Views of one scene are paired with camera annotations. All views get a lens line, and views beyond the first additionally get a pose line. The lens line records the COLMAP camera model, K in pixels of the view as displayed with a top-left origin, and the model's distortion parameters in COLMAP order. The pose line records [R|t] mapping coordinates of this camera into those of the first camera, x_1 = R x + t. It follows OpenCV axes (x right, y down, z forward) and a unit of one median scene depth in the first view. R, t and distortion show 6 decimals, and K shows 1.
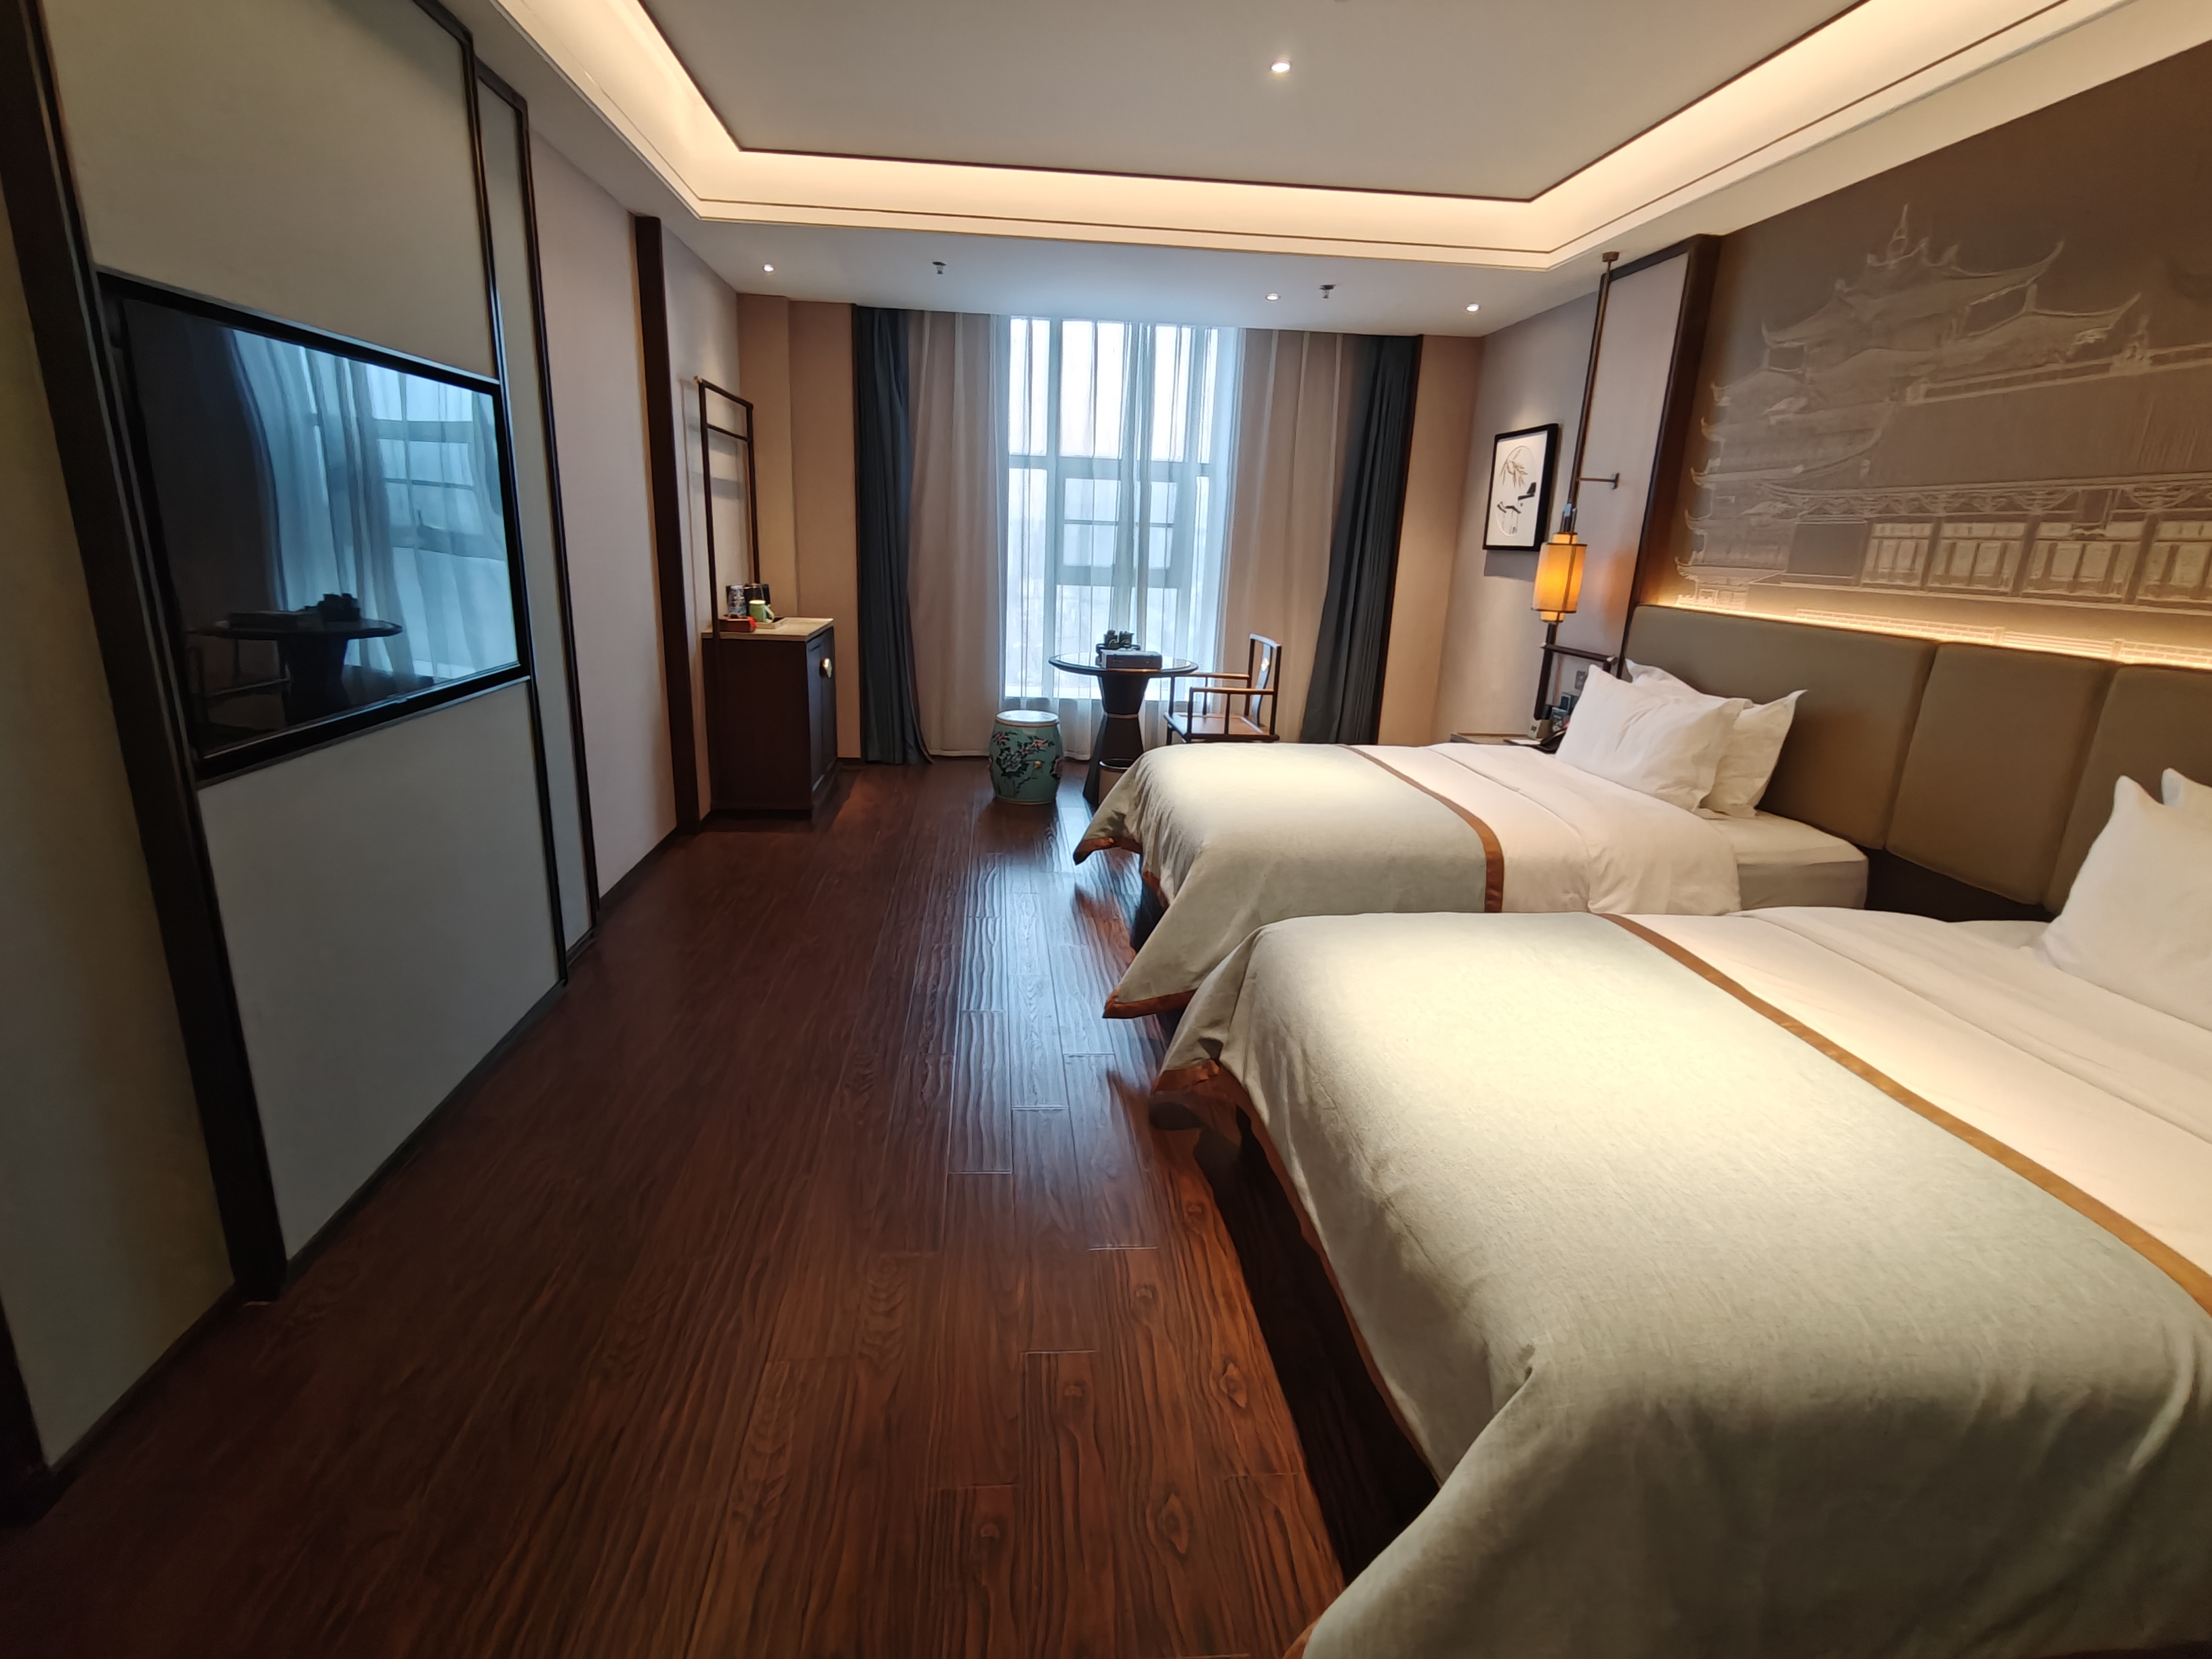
lens RADIAL K [[1037.2, 0, 1090.1], [0, 1037.2, 826.4], [0, 0, 1]] dist [-0.000451, 0.002294]
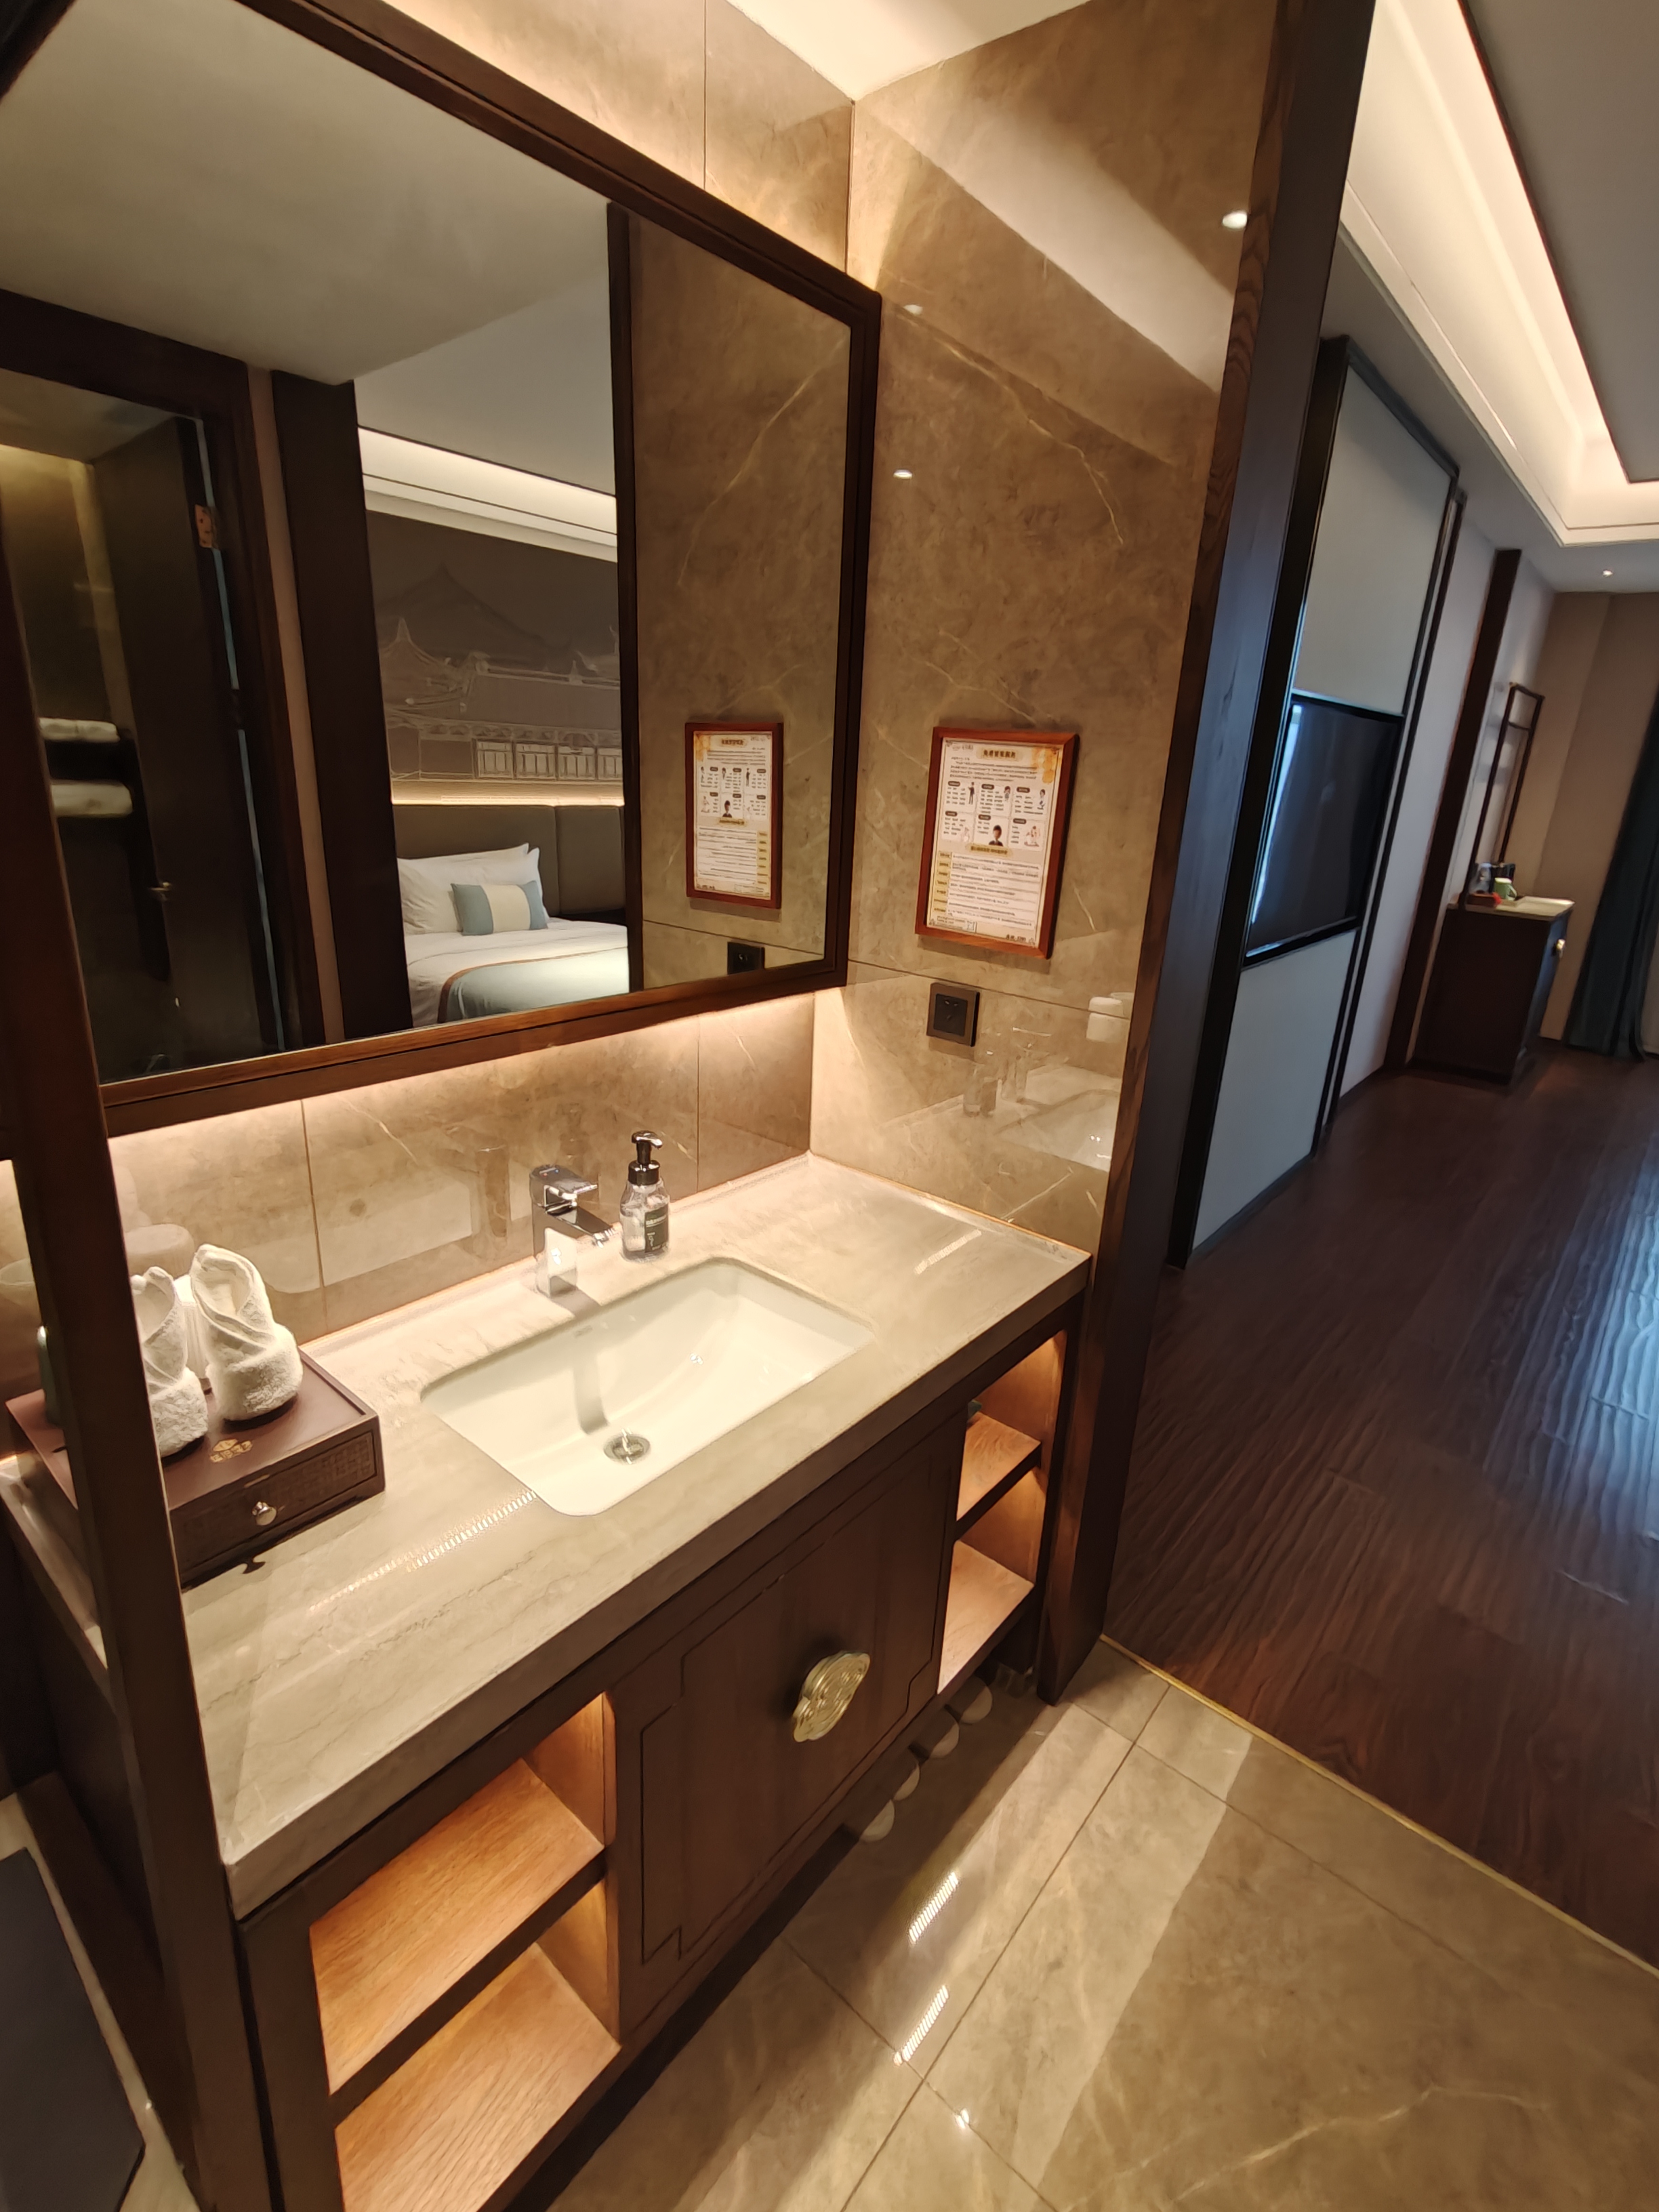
lens RADIAL K [[1037.2, 0, 855.4], [0, 1037.2, 1079.9], [0, 0, 1]] dist [-0.000451, 0.002294]
pose [[0.712391, 0.214813, -0.668097, -0.049683], [-0.217981, 0.972644, 0.080300, 0.075951], [0.667070, 0.088427, 0.739728, -0.375134]]
